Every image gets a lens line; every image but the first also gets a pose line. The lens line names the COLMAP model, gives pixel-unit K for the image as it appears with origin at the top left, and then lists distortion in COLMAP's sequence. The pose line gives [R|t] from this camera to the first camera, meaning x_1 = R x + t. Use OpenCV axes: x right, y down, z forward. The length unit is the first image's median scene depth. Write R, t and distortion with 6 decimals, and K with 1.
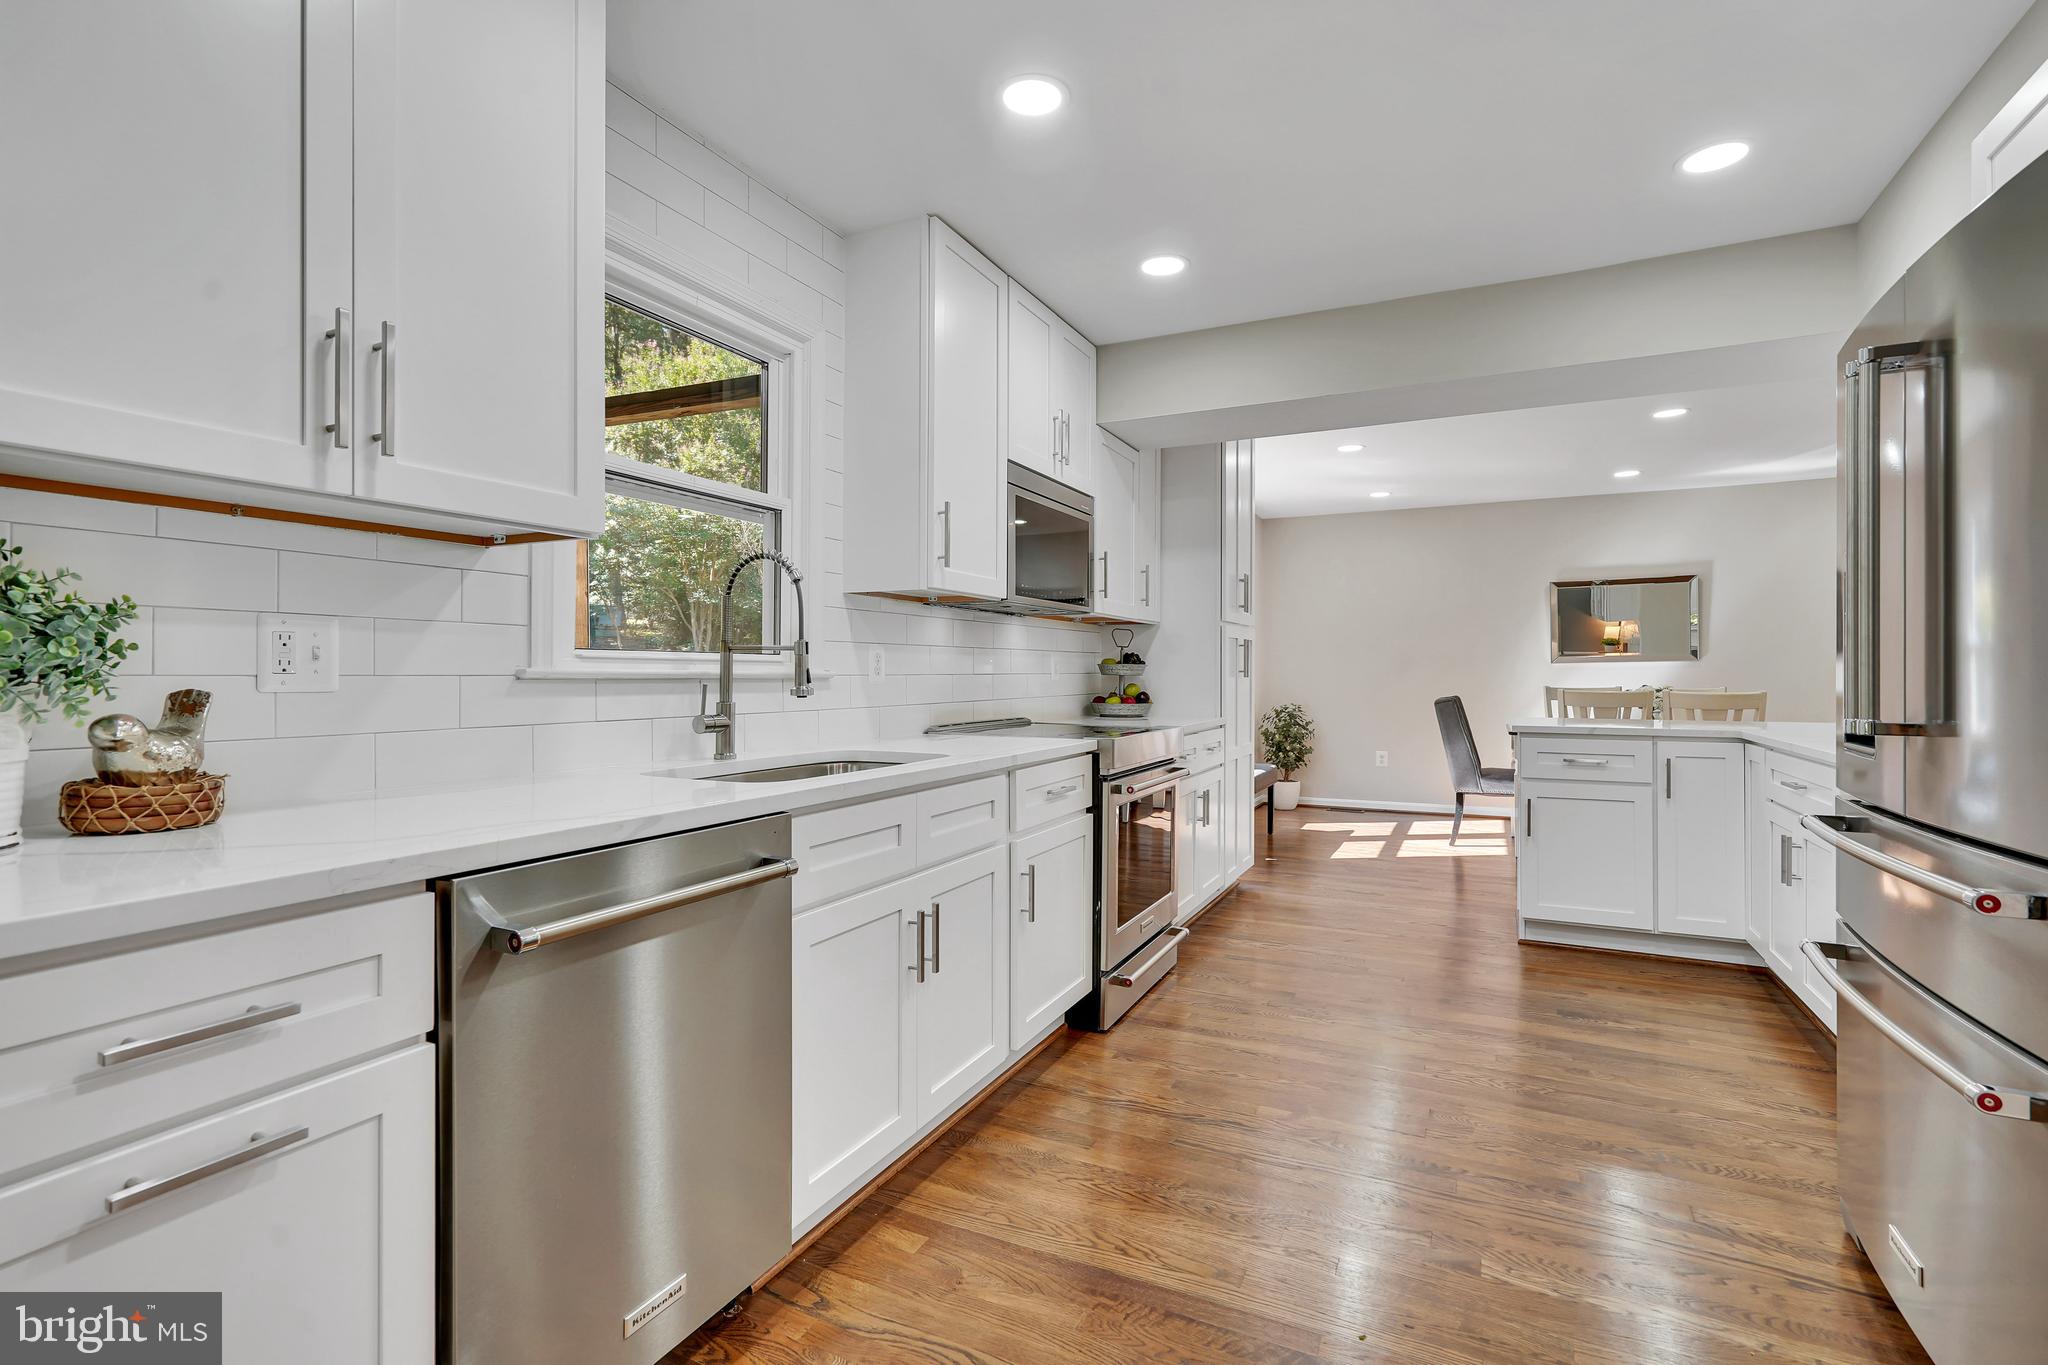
lens RADIAL K [[941.4, 0, 1017.9], [0, 941.4, 667.8], [0, 0, 1]] dist [-0.002467, 0.001504]
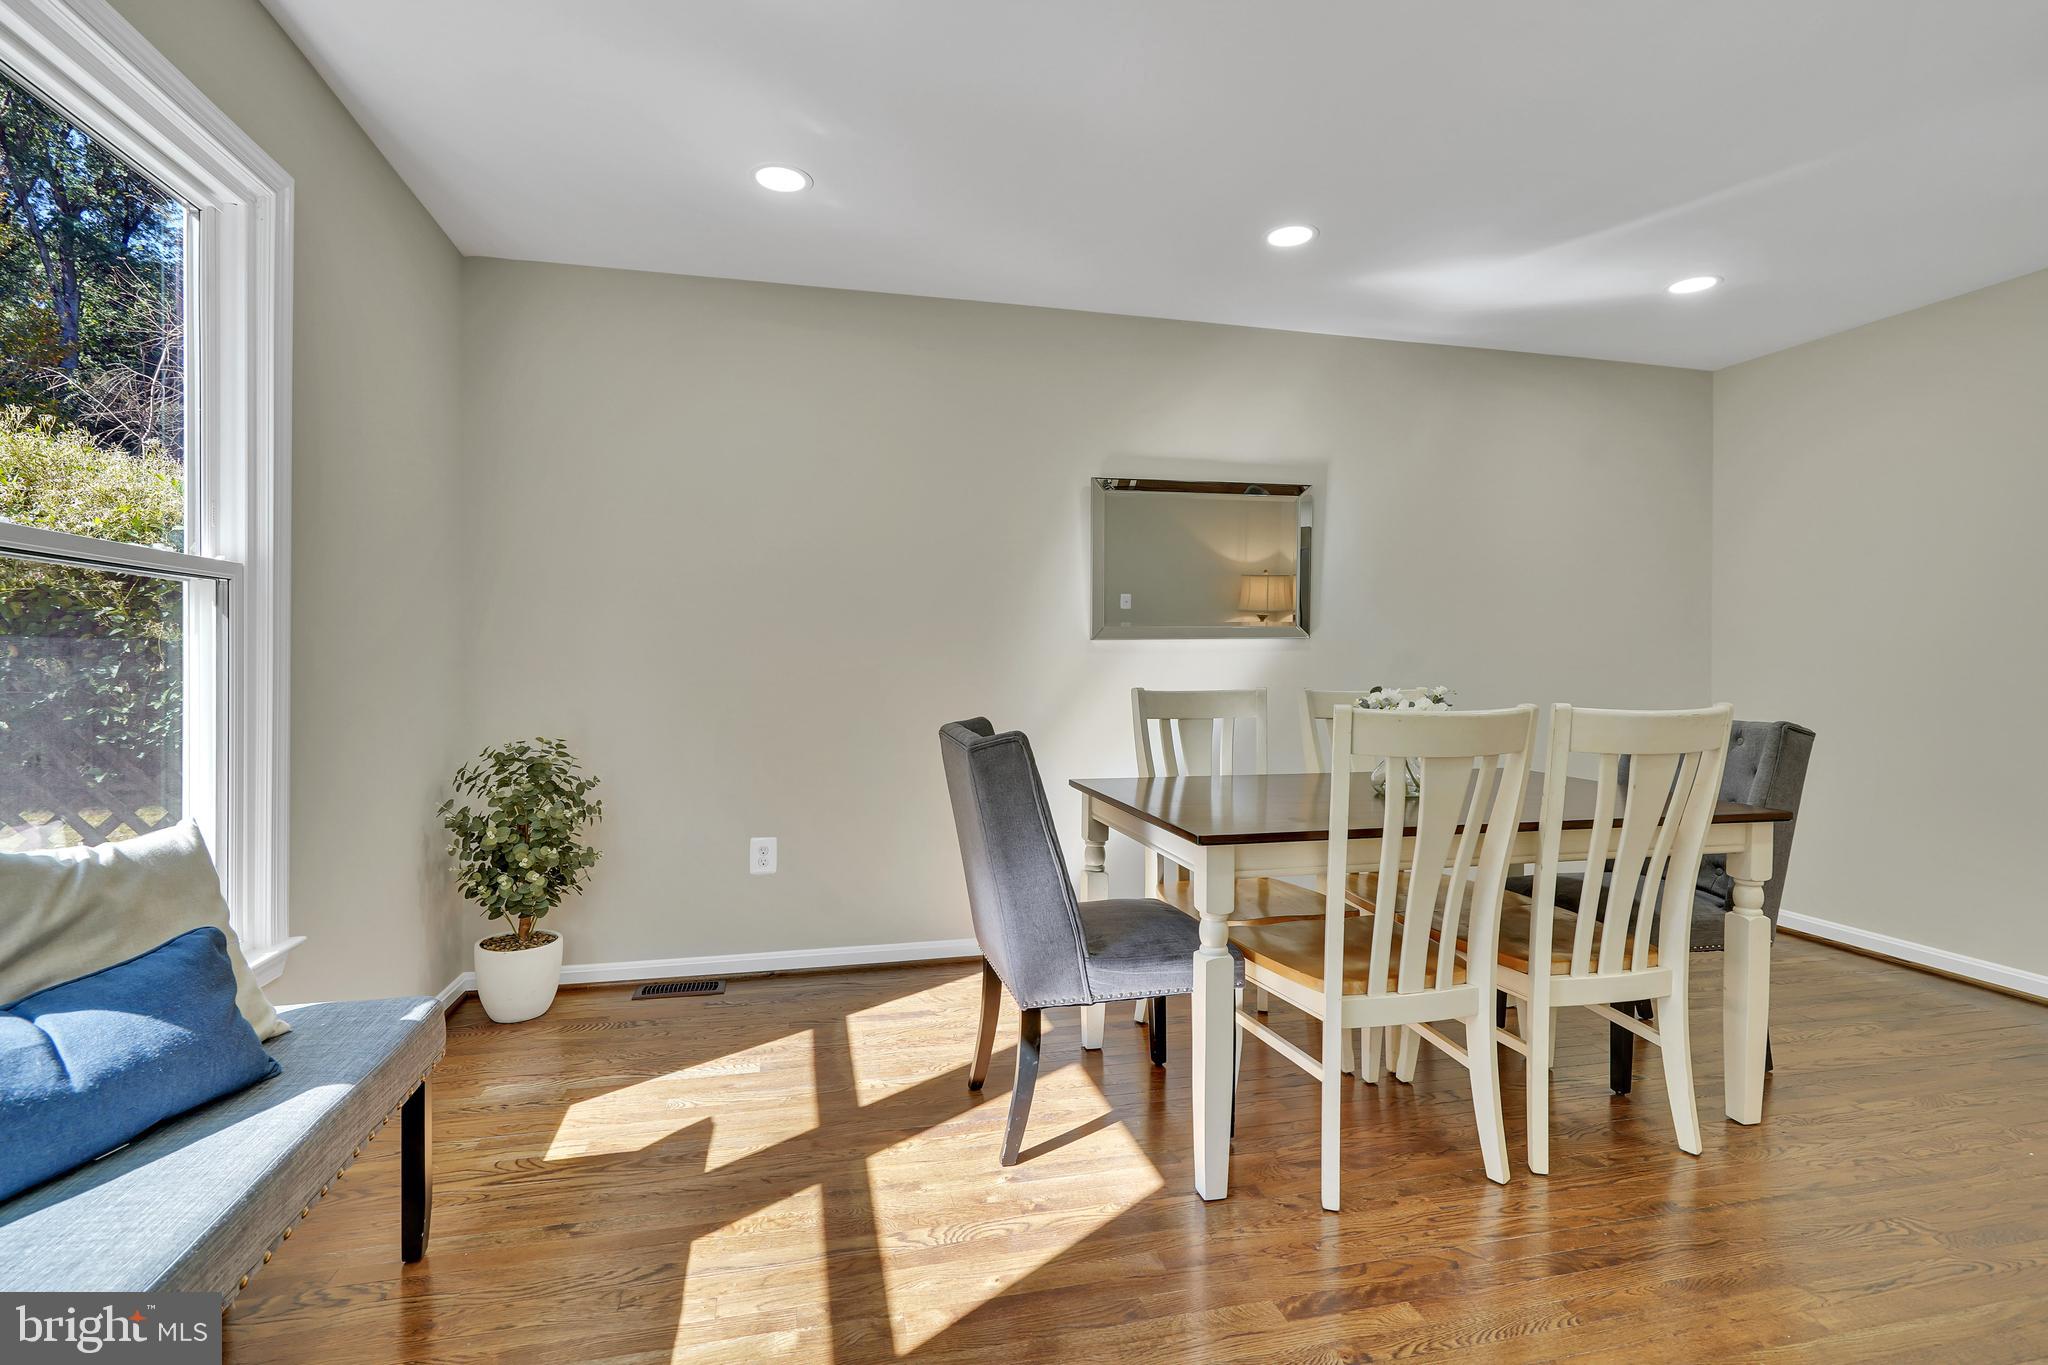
lens RADIAL K [[941.4, 0, 1025.9], [0, 941.4, 665.3], [0, 0, 1]] dist [-0.002467, 0.001504]
pose [[0.756231, -0.002531, 0.654300, 0.477691], [-0.005661, 0.999930, 0.010411, 0.009105], [-0.654280, -0.011577, 0.756164, 1.459489]]
